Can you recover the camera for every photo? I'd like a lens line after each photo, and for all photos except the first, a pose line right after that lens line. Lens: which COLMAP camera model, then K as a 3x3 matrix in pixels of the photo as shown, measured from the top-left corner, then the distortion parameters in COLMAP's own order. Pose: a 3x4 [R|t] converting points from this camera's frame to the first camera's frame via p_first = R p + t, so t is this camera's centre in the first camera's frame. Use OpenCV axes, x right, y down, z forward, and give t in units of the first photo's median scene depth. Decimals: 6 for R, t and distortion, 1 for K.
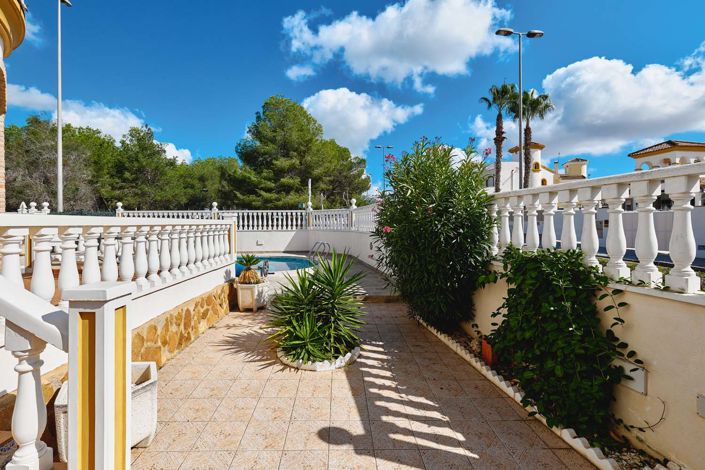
lens RADIAL K [[312.8, 0, 351.8], [0, 312.8, 224.6], [0, 0, 1]] dist [-0.000282, -0.000126]
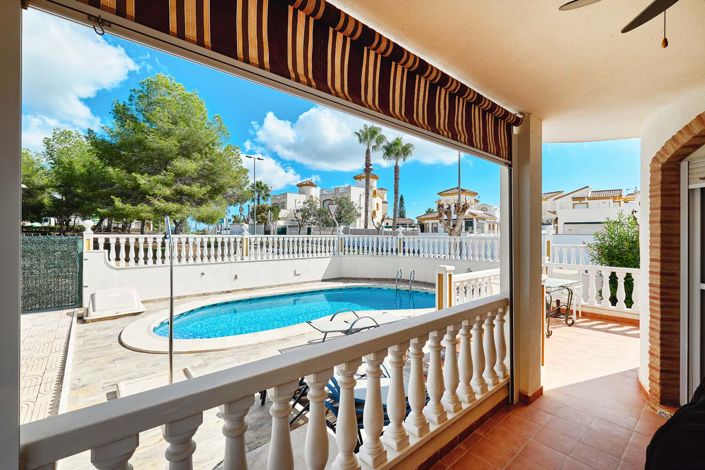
lens RADIAL K [[307.8, 0, 348.7], [0, 307.8, 231.6], [0, 0, 1]] dist [-0.000151, -0.000196]
pose [[0.783302, 0.011442, 0.621536, -0.704053], [-0.007815, 0.999933, -0.008559, -0.047995], [-0.621593, 0.001847, 0.783339, 0.238615]]
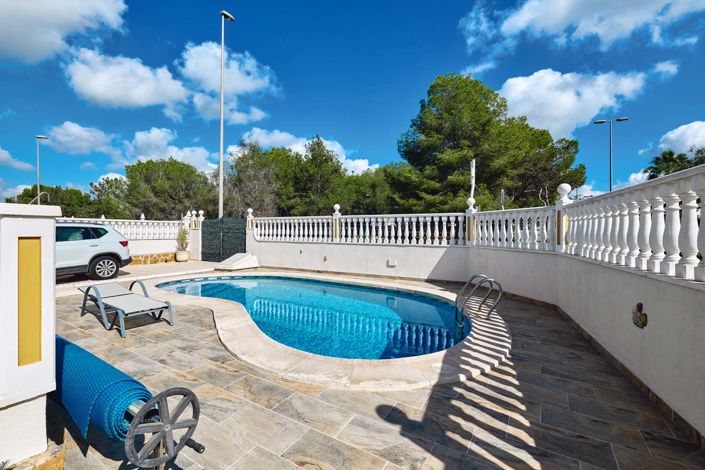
lens RADIAL K [[311.5, 0, 353.8], [0, 311.5, 231.4], [0, 0, 1]] dist [0.000099, -0.000168]
pose [[0.844694, 0.010044, -0.535156, -0.008815], [-0.012257, 0.999925, -0.000579, -0.007643], [0.535110, 0.007049, 0.844753, 0.393786]]
